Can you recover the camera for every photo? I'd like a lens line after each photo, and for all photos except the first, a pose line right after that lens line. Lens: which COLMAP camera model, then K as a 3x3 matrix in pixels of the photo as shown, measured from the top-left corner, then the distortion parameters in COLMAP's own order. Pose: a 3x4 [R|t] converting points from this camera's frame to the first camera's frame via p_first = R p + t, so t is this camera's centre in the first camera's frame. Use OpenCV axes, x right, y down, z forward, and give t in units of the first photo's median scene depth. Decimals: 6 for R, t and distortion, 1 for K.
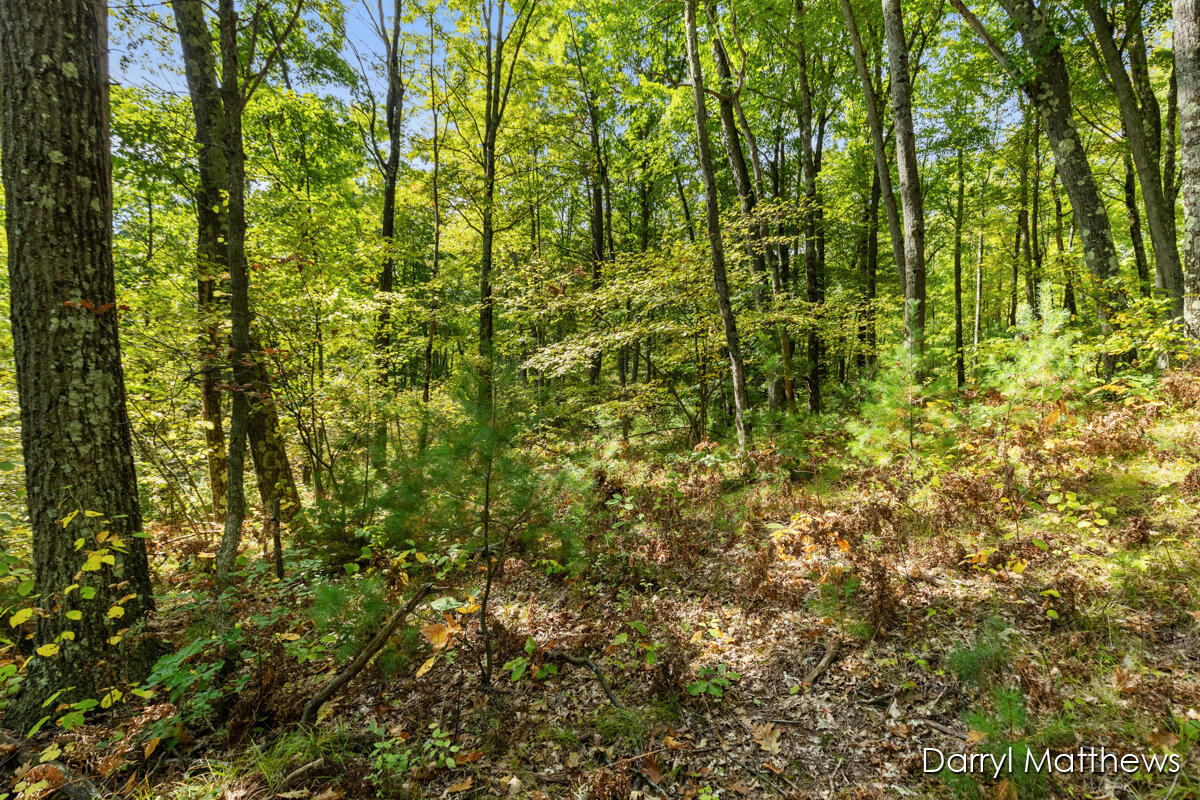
lens RADIAL K [[522.1, 0, 609.1], [0, 522.1, 403.7], [0, 0, 1]] dist [0.000088, 0.000034]
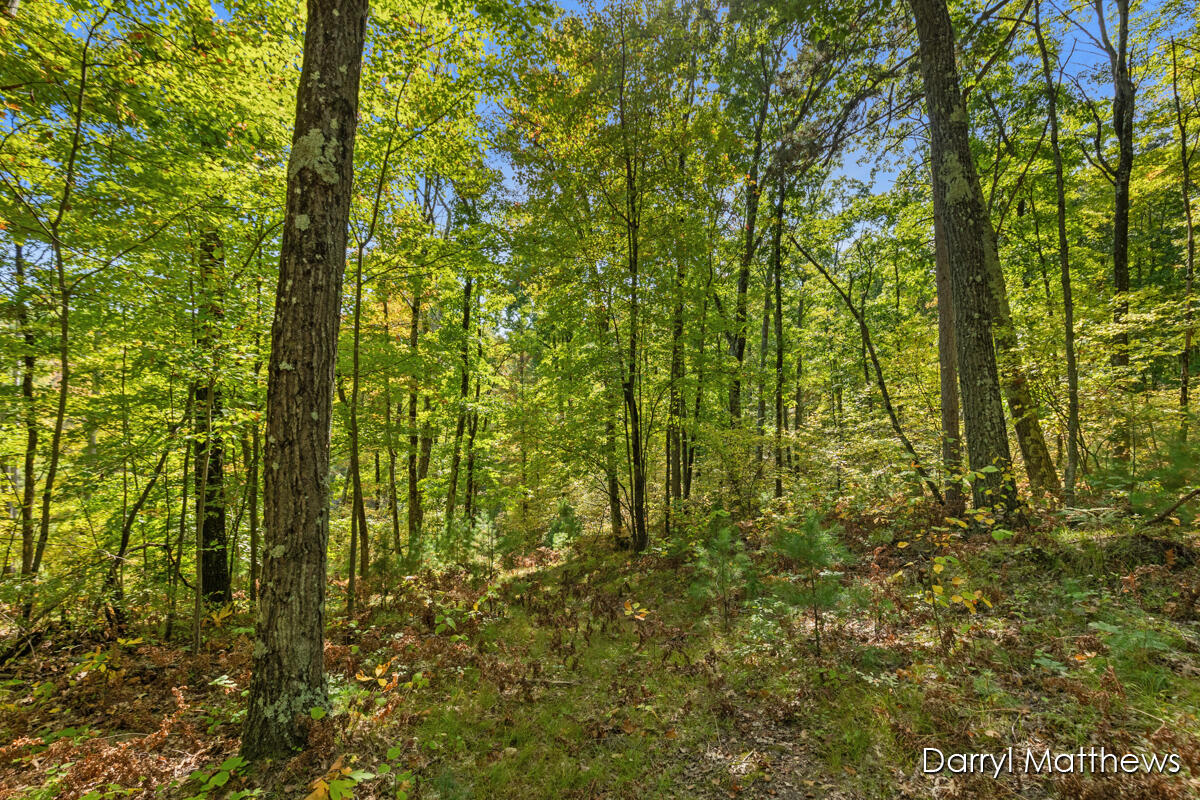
lens RADIAL K [[522.1, 0, 609.1], [0, 522.1, 403.7], [0, 0, 1]] dist [0.000088, 0.000034]
pose [[0.392937, -0.033773, -0.918945, 0.102211], [0.024684, 0.999353, -0.026174, -0.005819], [0.919234, -0.012398, 0.393516, -0.308290]]
